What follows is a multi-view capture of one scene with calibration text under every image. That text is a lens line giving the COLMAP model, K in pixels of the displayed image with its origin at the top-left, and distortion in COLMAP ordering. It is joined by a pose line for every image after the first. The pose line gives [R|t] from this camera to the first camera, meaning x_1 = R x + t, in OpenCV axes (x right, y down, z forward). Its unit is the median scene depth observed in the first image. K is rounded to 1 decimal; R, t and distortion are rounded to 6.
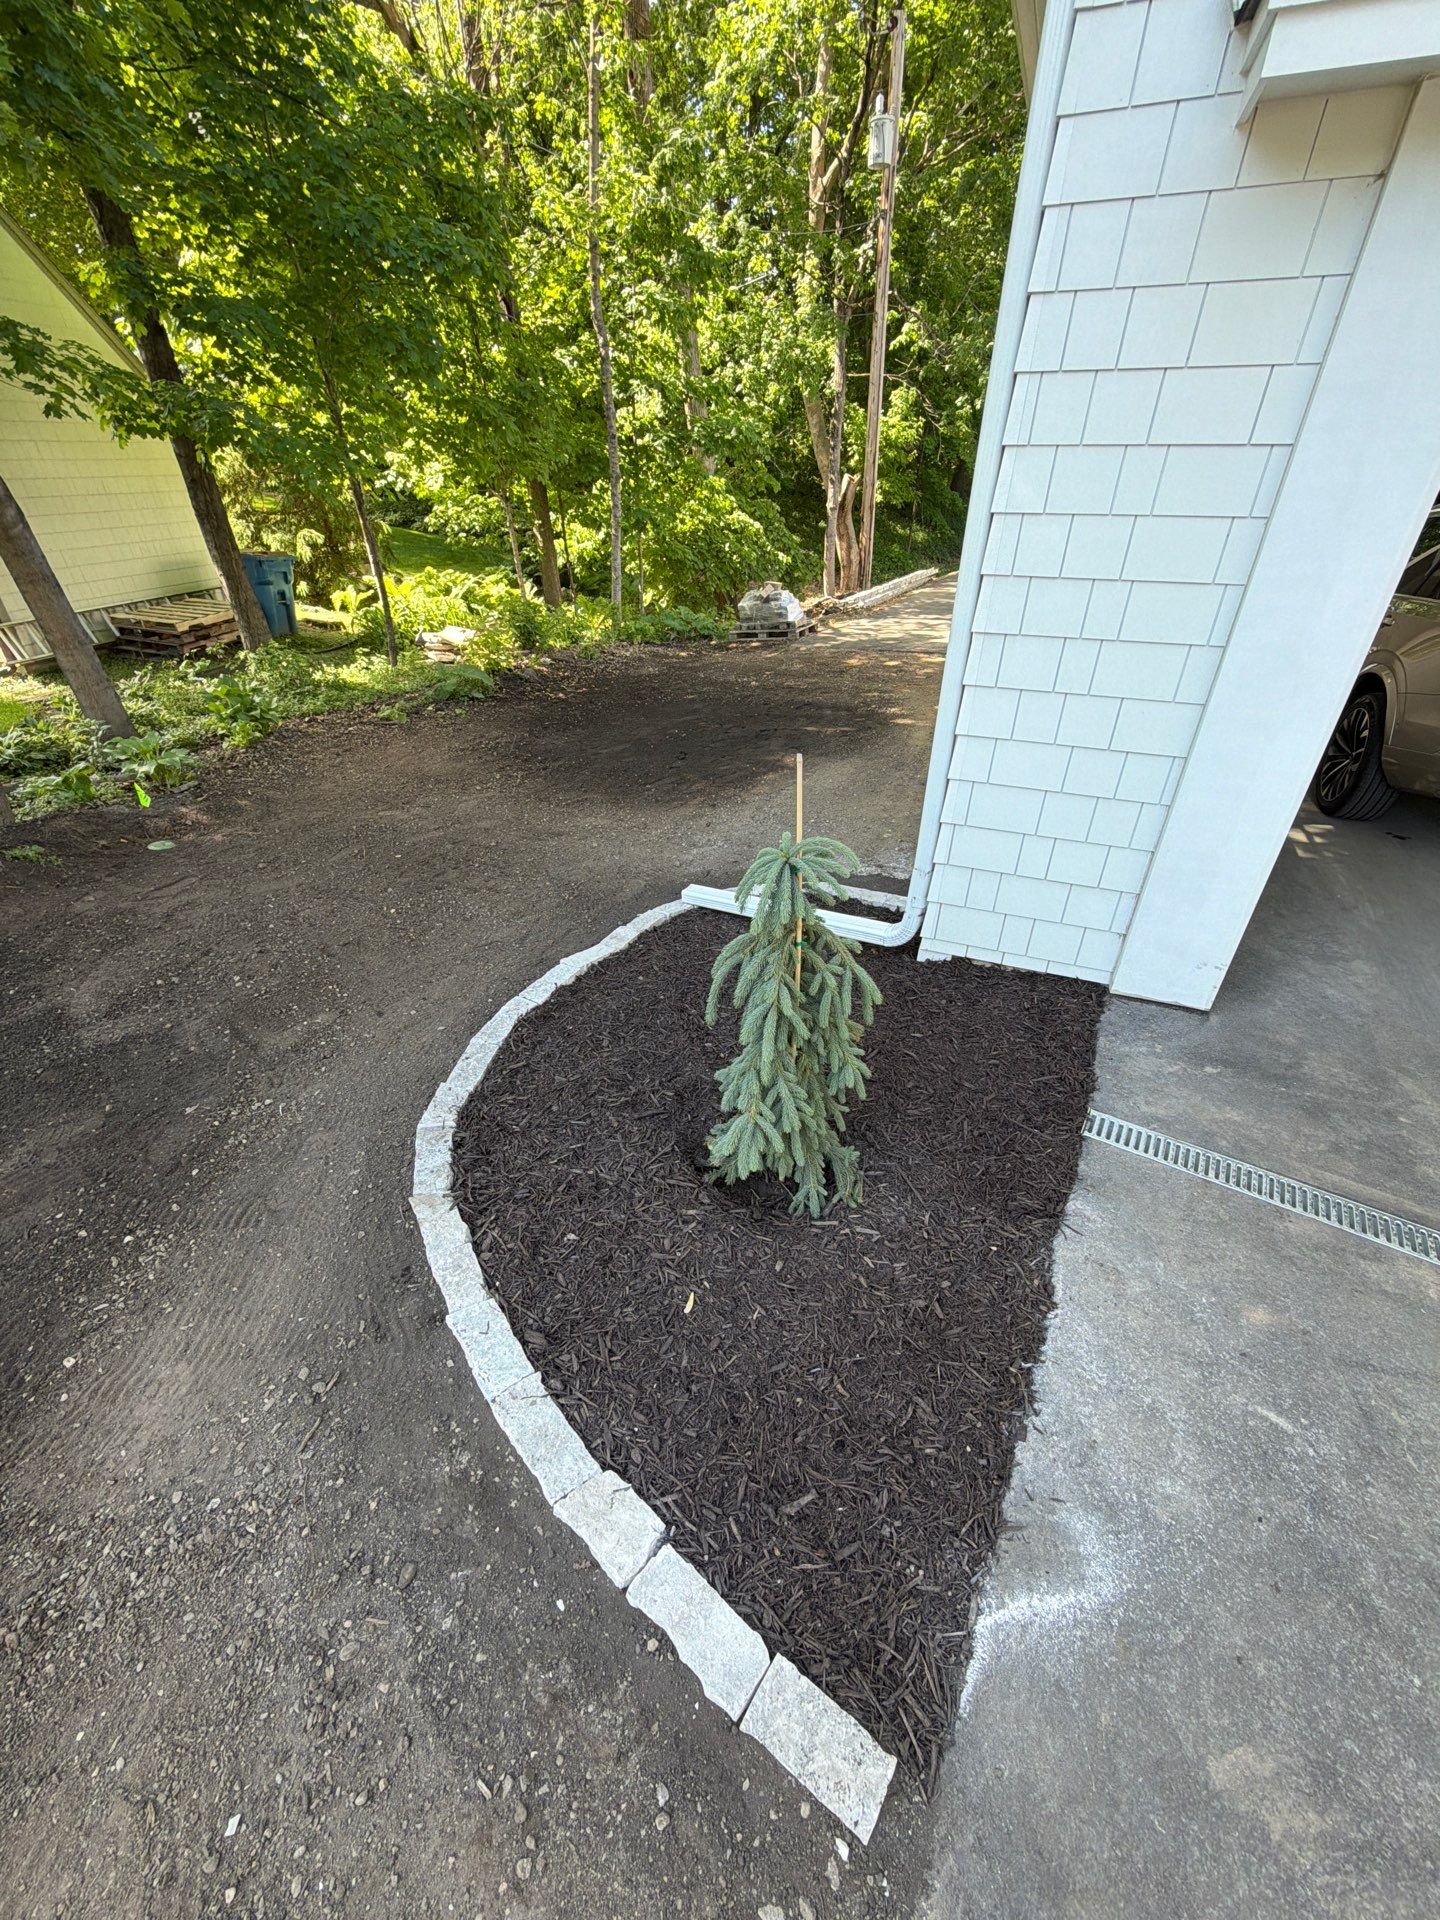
lens RADIAL K [[759.4, 0, 721.1], [0, 759.4, 949.5], [0, 0, 1]] dist [0.001596, -0.000936]
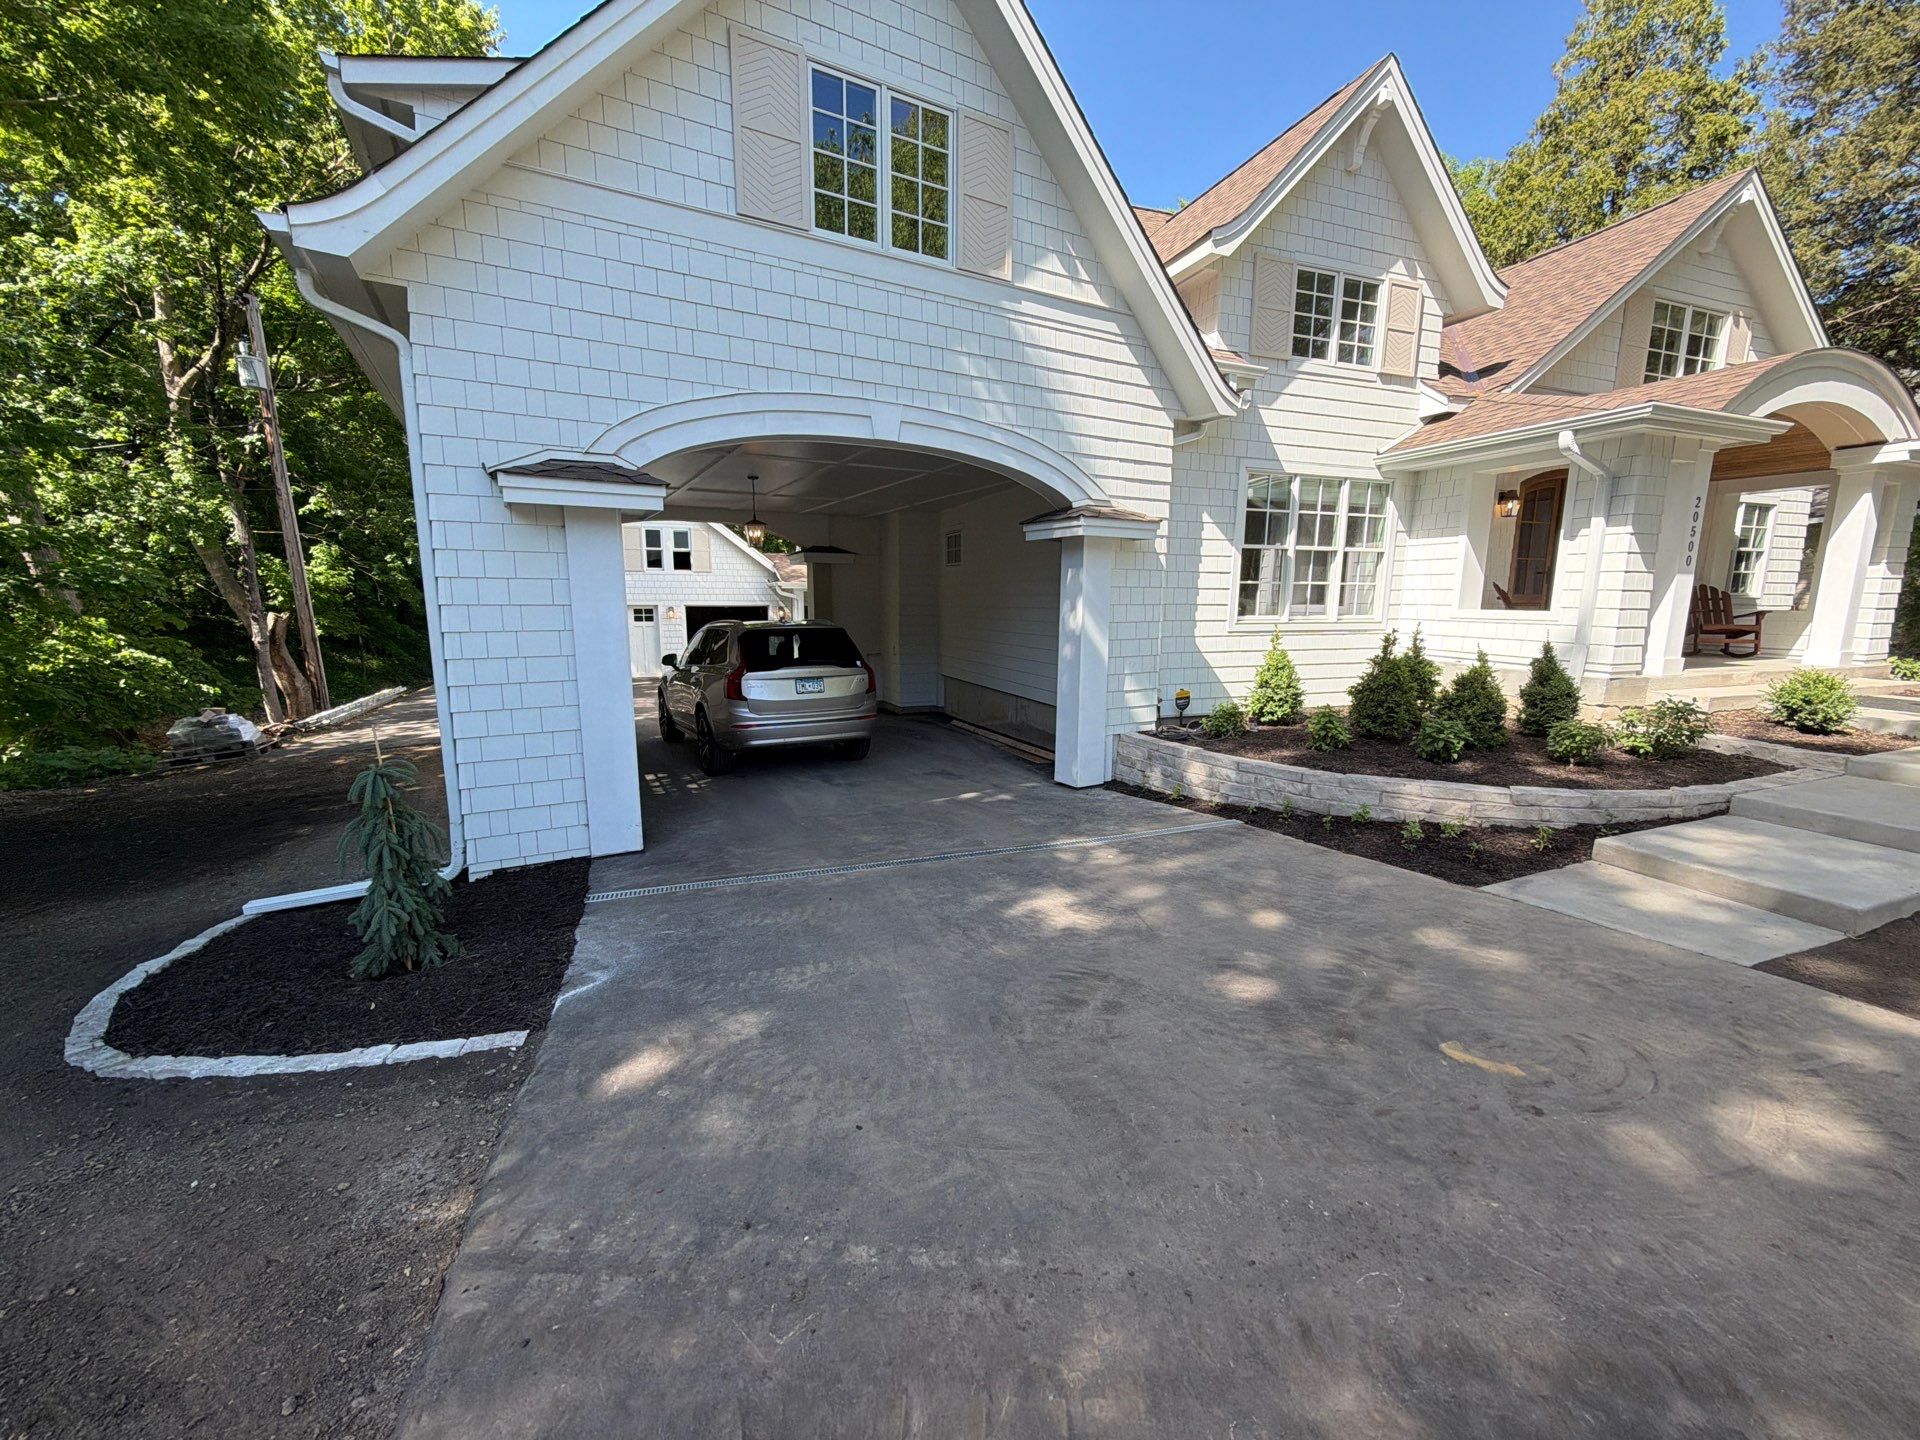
lens RADIAL K [[759.4, 0, 961.2], [0, 759.4, 726.2], [0, 0, 1]] dist [0.001596, -0.000936]
pose [[0.630000, -0.125159, 0.766443, -0.066074], [0.417403, 0.886825, -0.198280, 0.116011], [-0.654885, 0.444832, 0.610942, -0.191347]]
